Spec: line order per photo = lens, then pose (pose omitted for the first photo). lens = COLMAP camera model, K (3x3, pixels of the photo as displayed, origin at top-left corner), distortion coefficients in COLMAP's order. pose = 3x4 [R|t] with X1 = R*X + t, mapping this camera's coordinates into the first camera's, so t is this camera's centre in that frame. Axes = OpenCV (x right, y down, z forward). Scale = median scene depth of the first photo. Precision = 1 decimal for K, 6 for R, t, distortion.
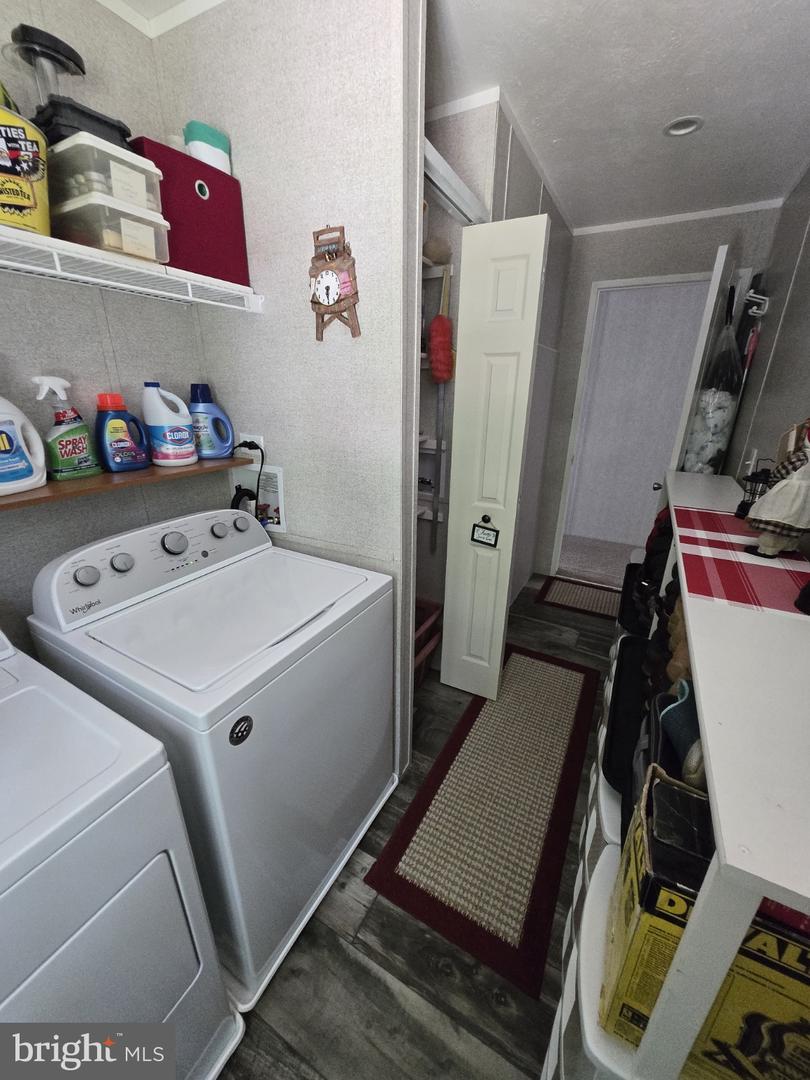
lens RADIAL K [[427.8, 0, 403.2], [0, 427.8, 539.7], [0, 0, 1]] dist [-0.001710, 0.000462]
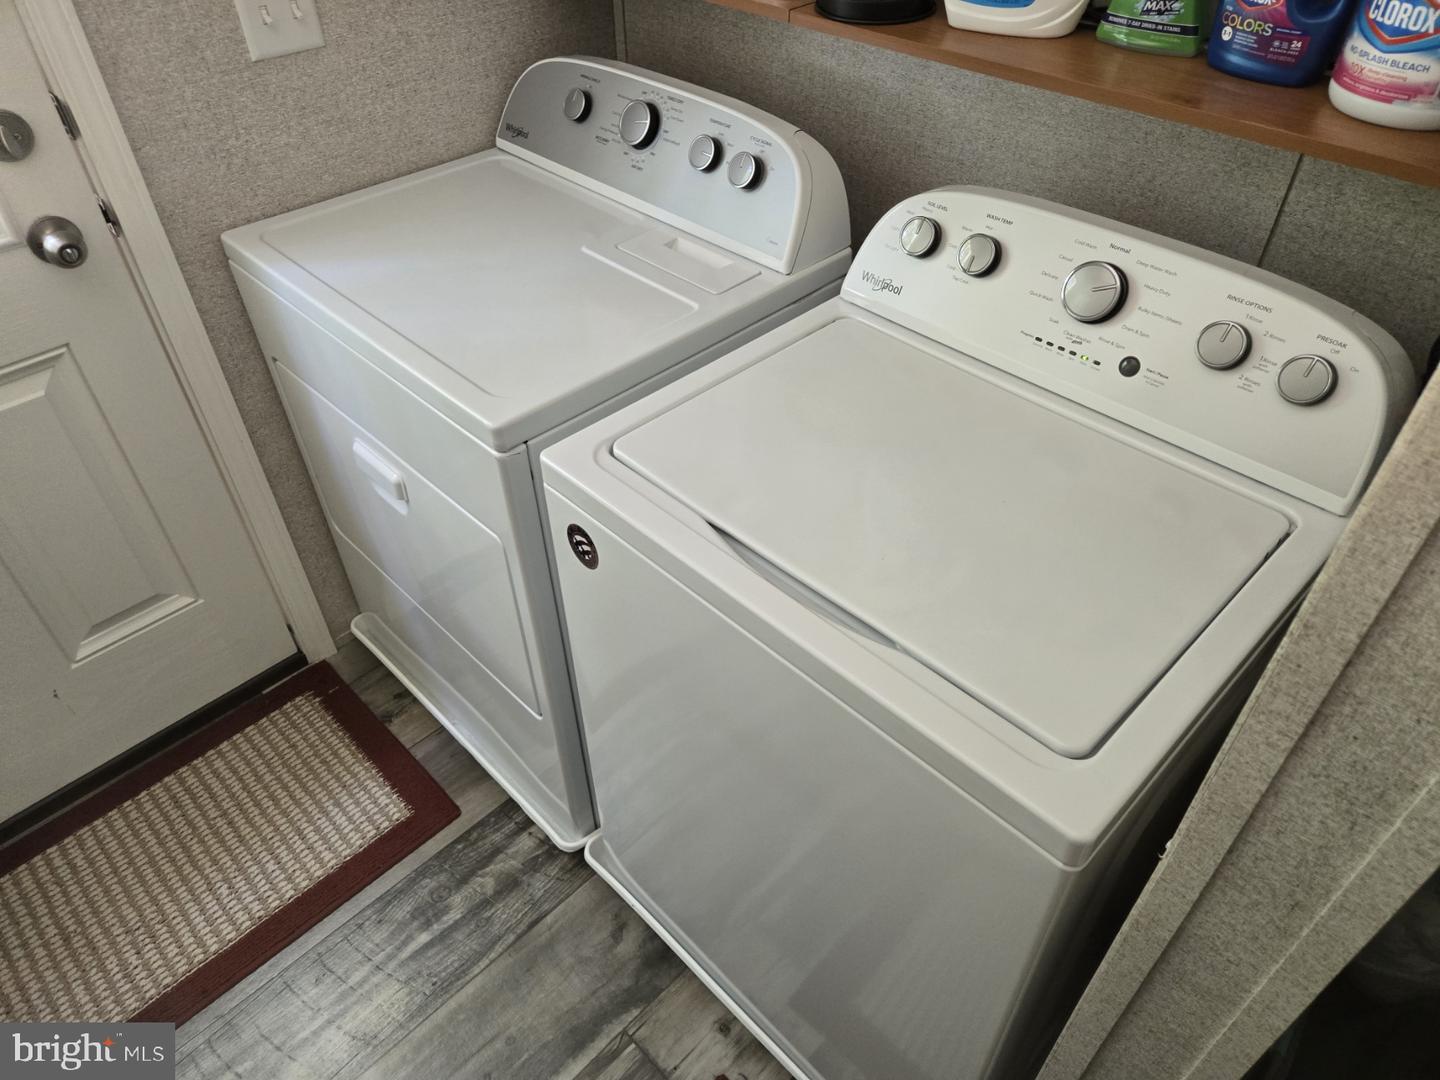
lens RADIAL K [[969.5, 0, 719.4], [0, 969.5, 532.4], [0, 0, 1]] dist [0.003505, 0.000280]
pose [[-0.283639, 0.633477, -0.719900, 0.334898], [-0.328386, 0.641173, 0.693585, -0.362223], [0.900950, 0.433133, 0.026163, 0.806133]]
